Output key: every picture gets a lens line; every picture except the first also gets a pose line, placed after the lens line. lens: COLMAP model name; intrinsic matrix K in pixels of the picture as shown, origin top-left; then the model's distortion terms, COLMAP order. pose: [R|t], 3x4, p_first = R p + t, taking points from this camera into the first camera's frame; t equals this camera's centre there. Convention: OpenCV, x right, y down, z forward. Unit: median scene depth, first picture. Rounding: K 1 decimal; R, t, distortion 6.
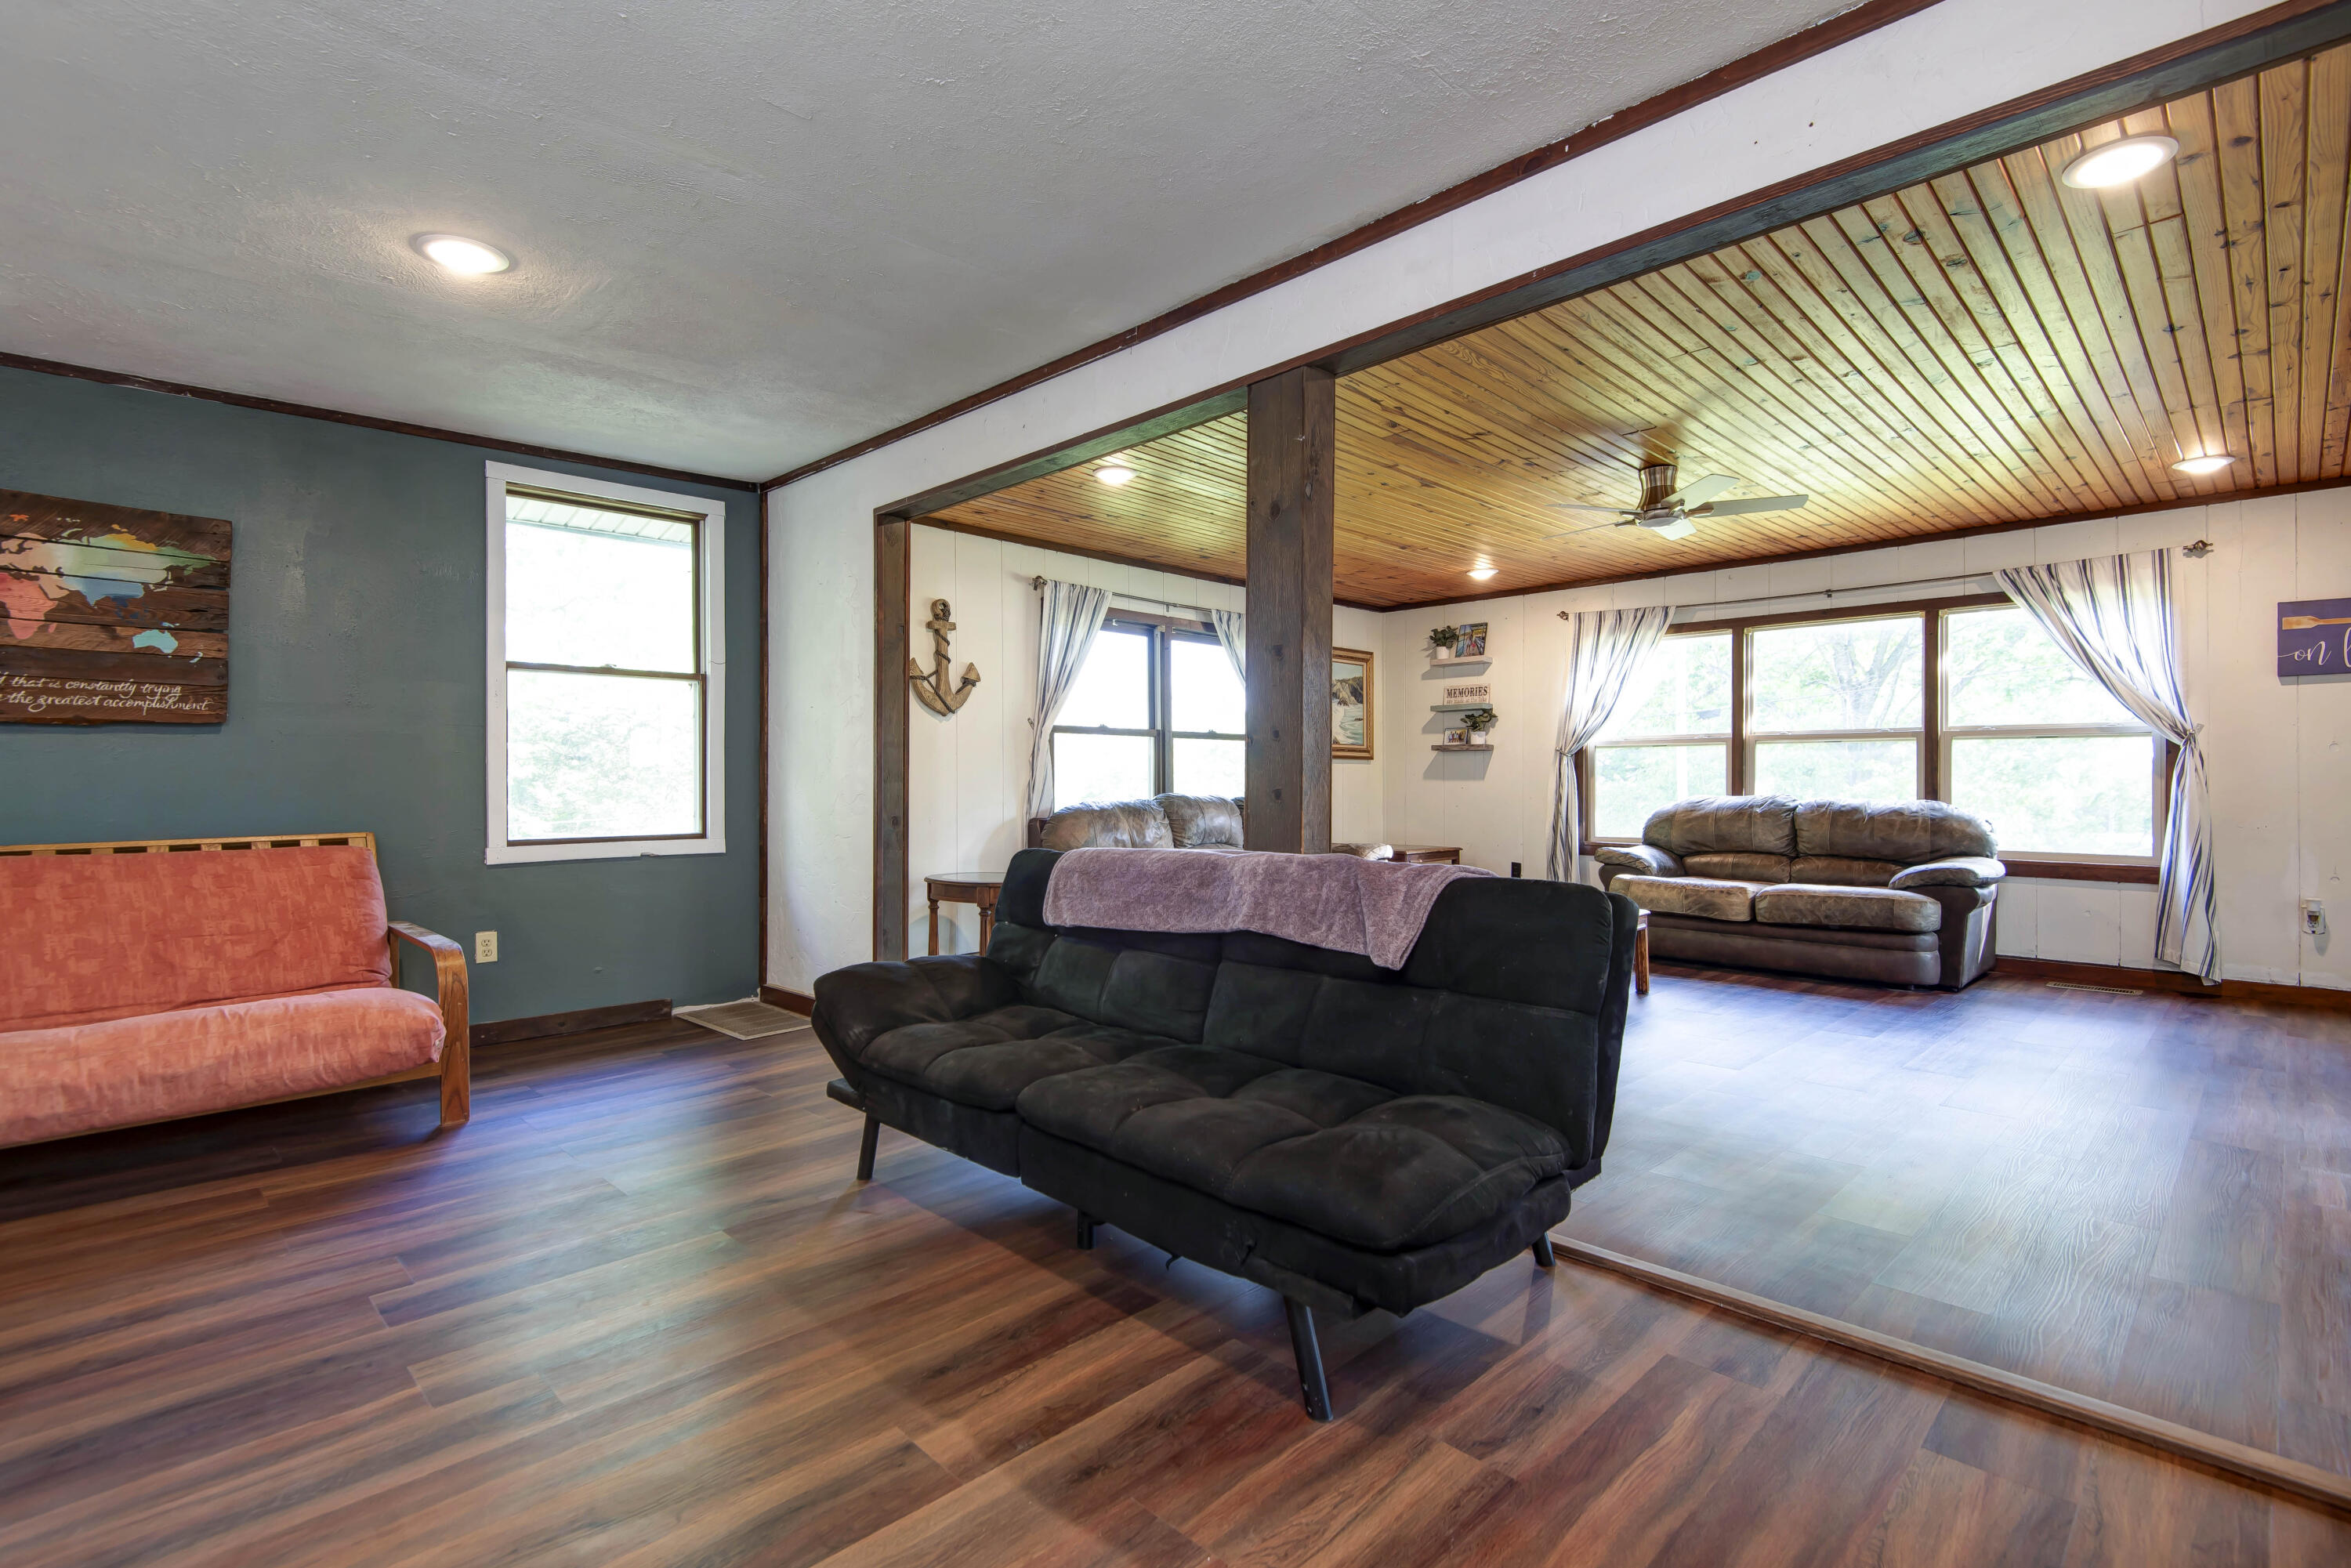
lens RADIAL K [[1091.8, 0, 1090.4], [0, 1091.8, 773.6], [0, 0, 1]] dist [0.023963, -0.015216]
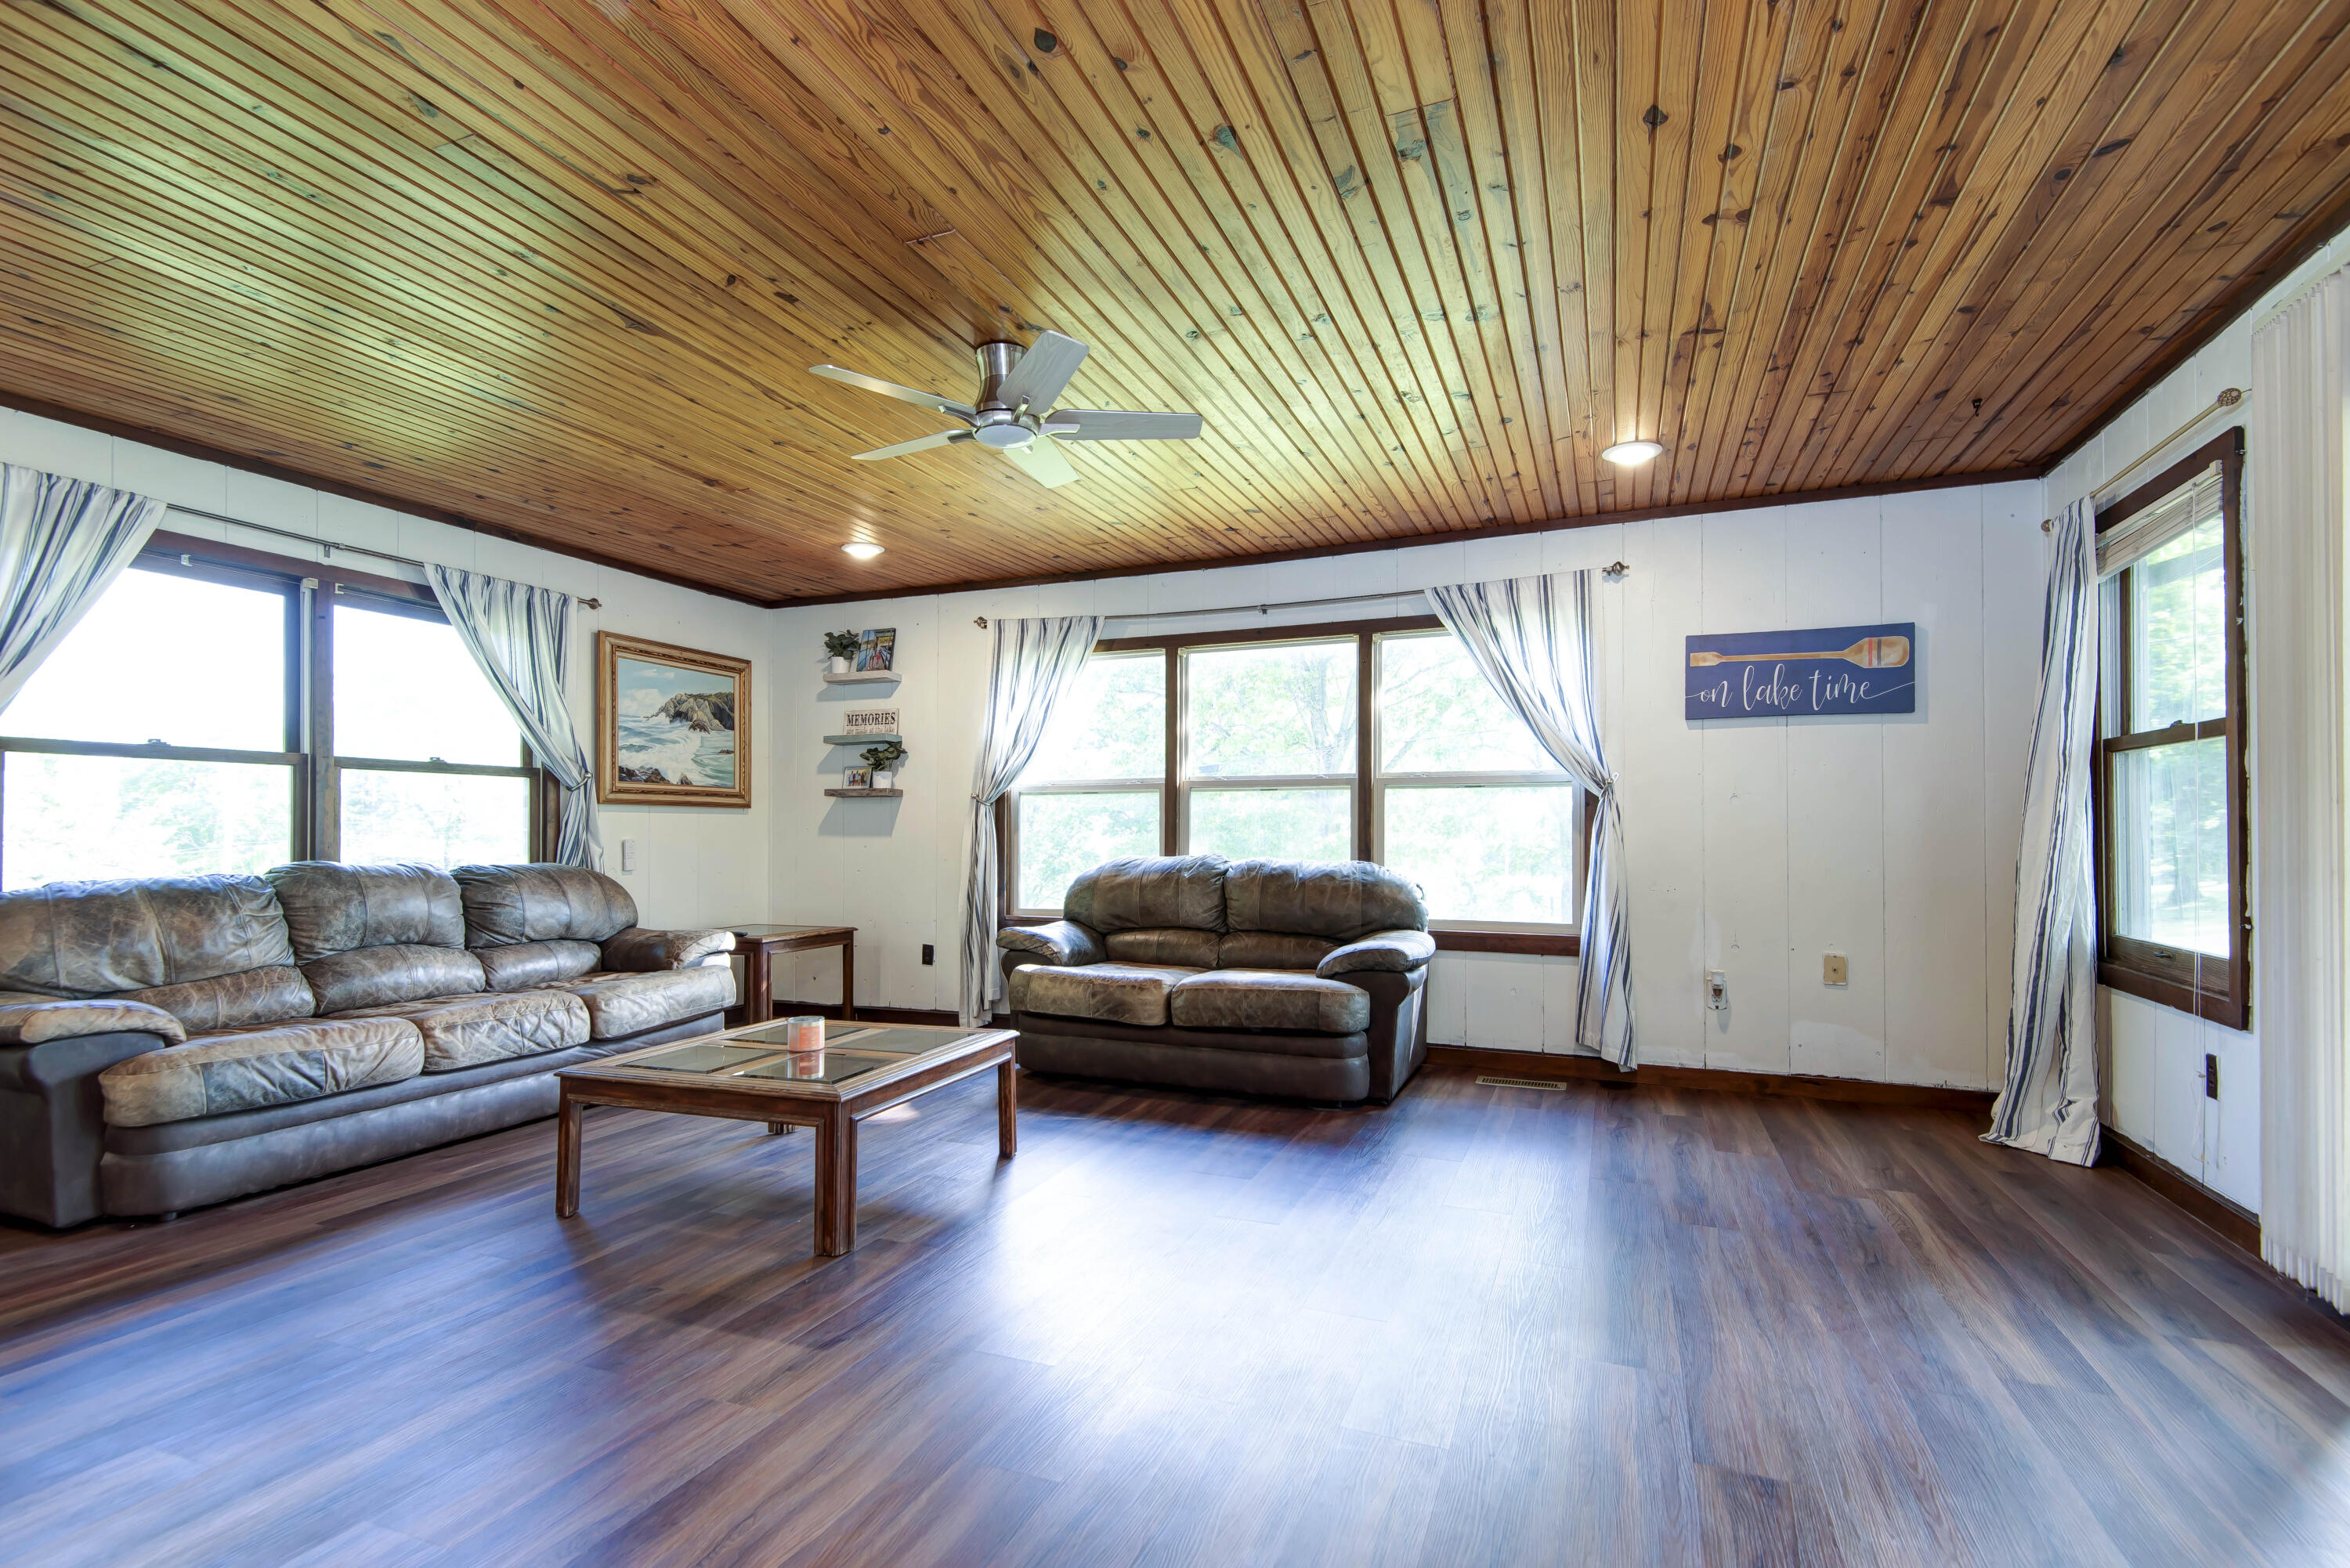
lens RADIAL K [[1091.3, 0, 1111.4], [0, 1091.3, 826.8], [0, 0, 1]] dist [0.023963, -0.015216]
pose [[0.919290, 0.000828, 0.393579, 0.256714], [-0.001669, 0.999997, 0.001794, -0.002394], [-0.393576, -0.002306, 0.919289, 0.309049]]
